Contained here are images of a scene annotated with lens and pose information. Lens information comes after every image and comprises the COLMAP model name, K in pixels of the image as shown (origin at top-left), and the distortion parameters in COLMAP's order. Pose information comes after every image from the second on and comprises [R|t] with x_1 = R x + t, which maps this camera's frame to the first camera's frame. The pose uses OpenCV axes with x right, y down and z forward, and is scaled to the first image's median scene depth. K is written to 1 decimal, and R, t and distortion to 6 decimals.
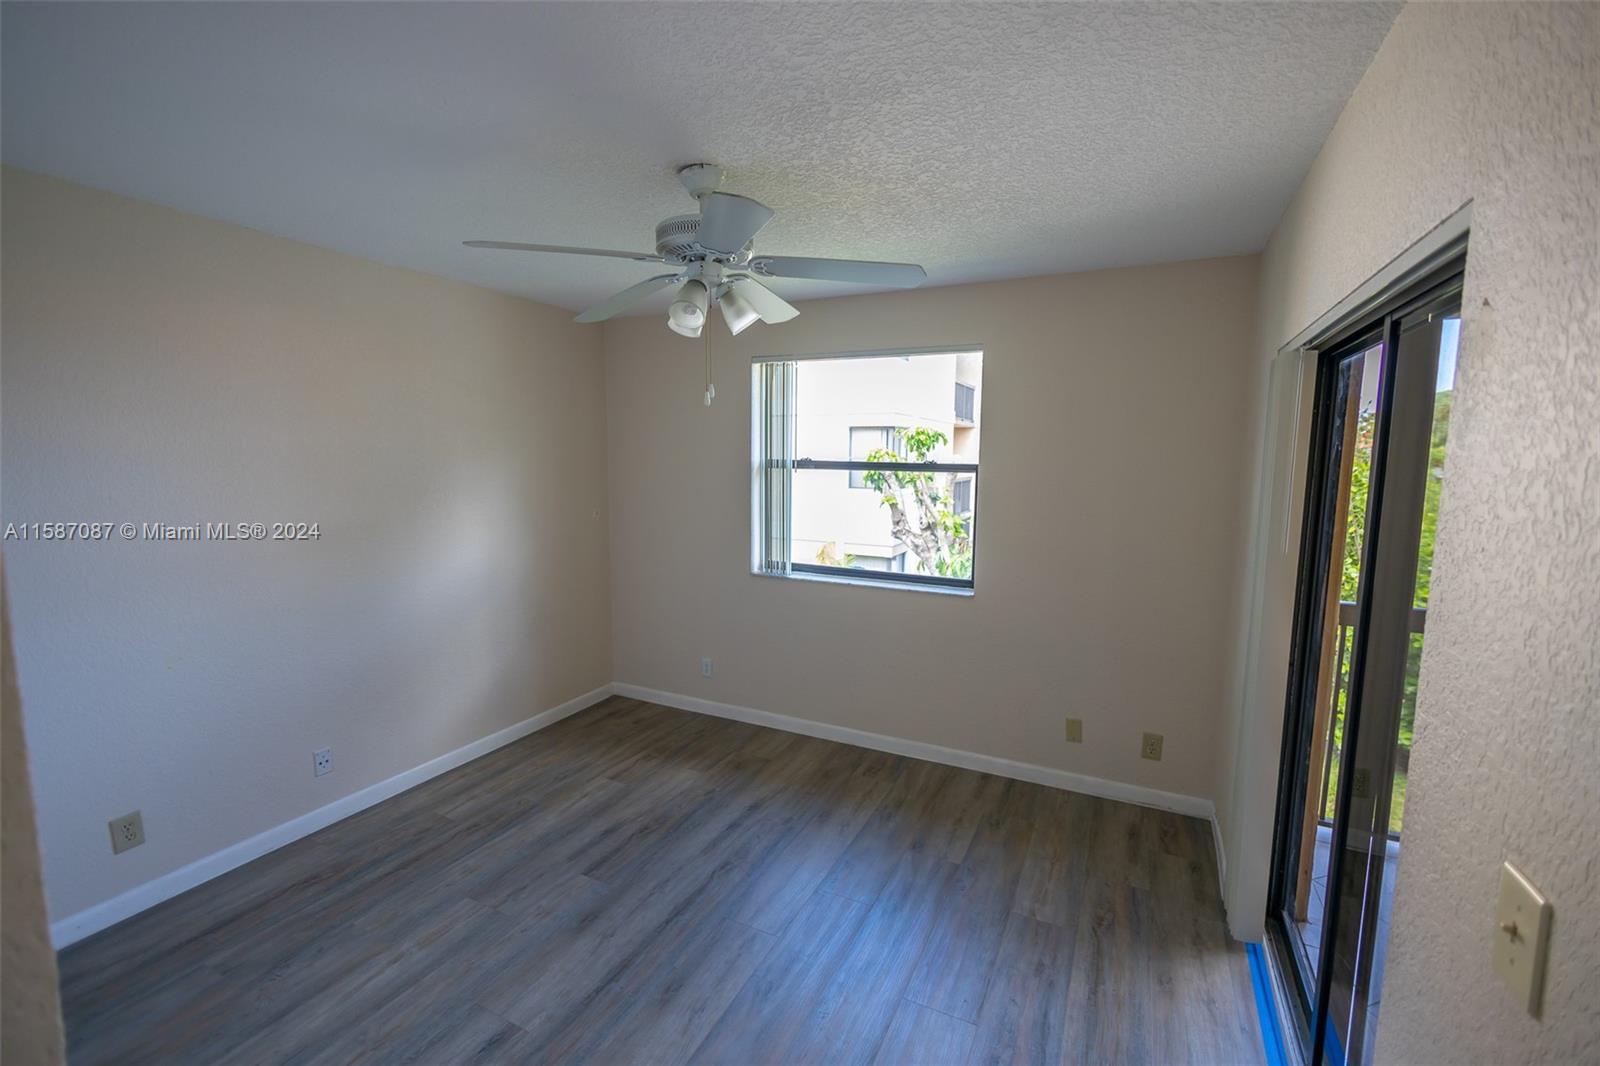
lens RADIAL K [[675.9, 0, 796.3], [0, 675.9, 530.0], [0, 0, 1]] dist [-0.004455, 0.001469]
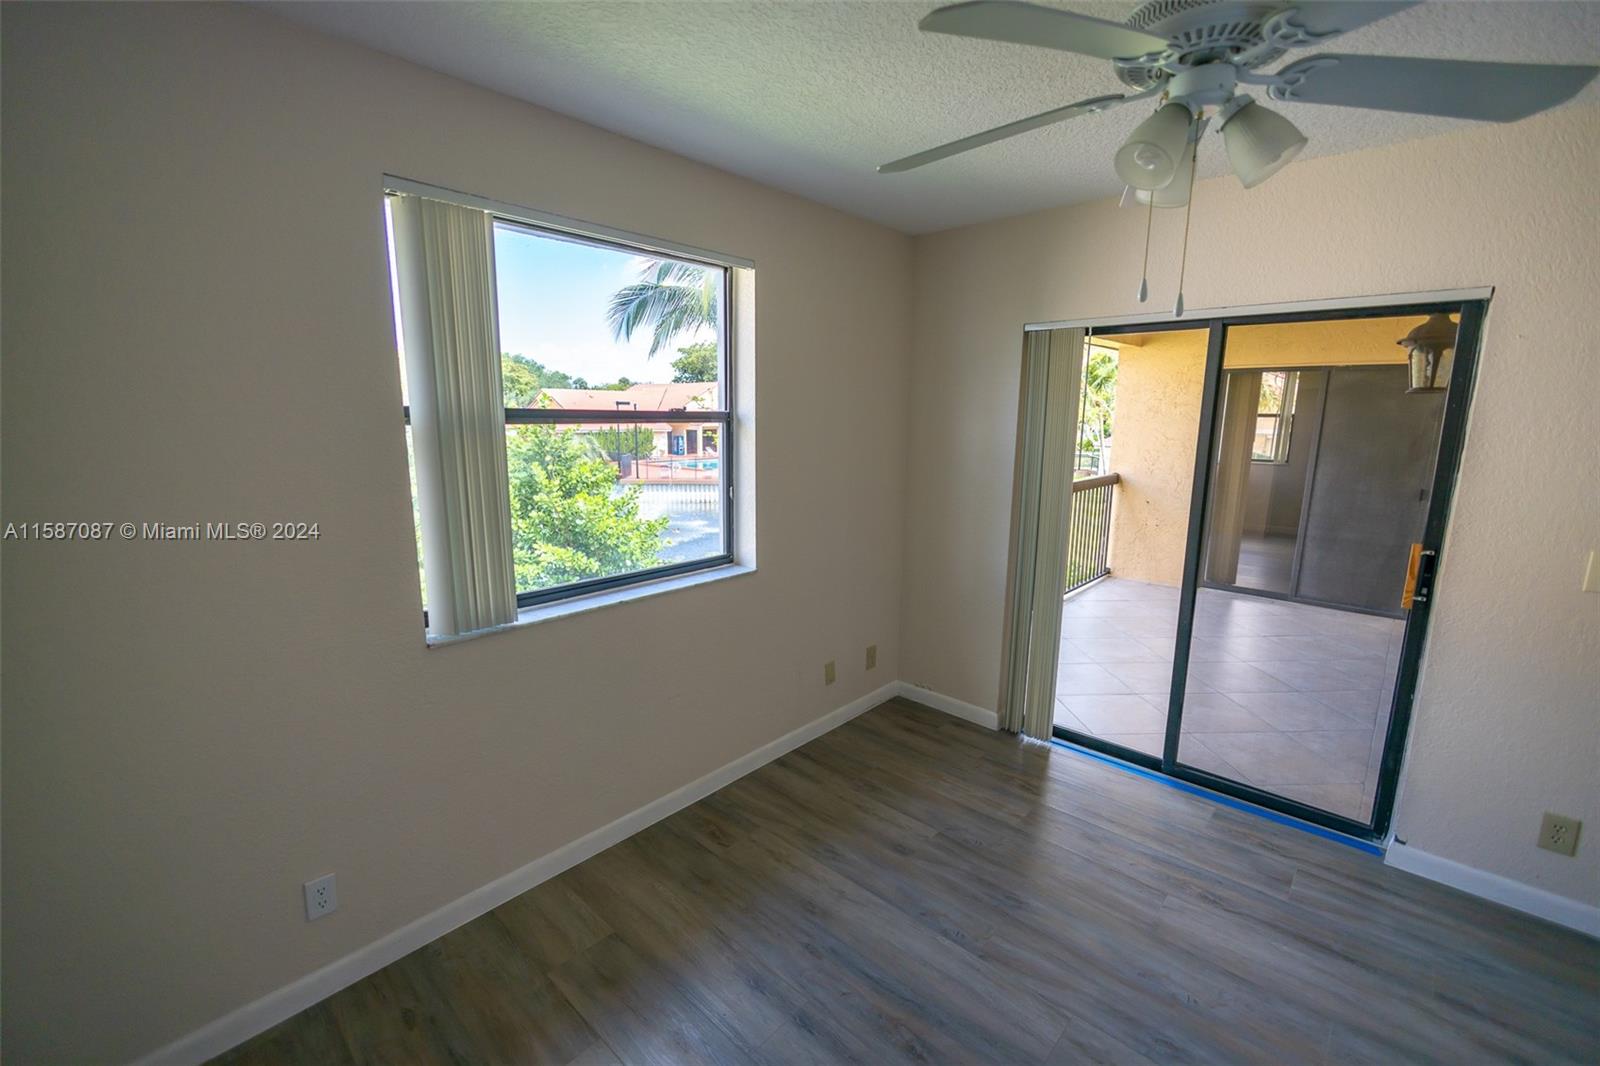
lens RADIAL K [[675.9, 0, 794.6], [0, 675.9, 533.2], [0, 0, 1]] dist [-0.004455, 0.001469]
pose [[0.273405, -0.176451, 0.945576, -0.537831], [0.101490, 0.982836, 0.154059, -0.075544], [-0.956530, 0.053846, 0.286621, 0.745387]]
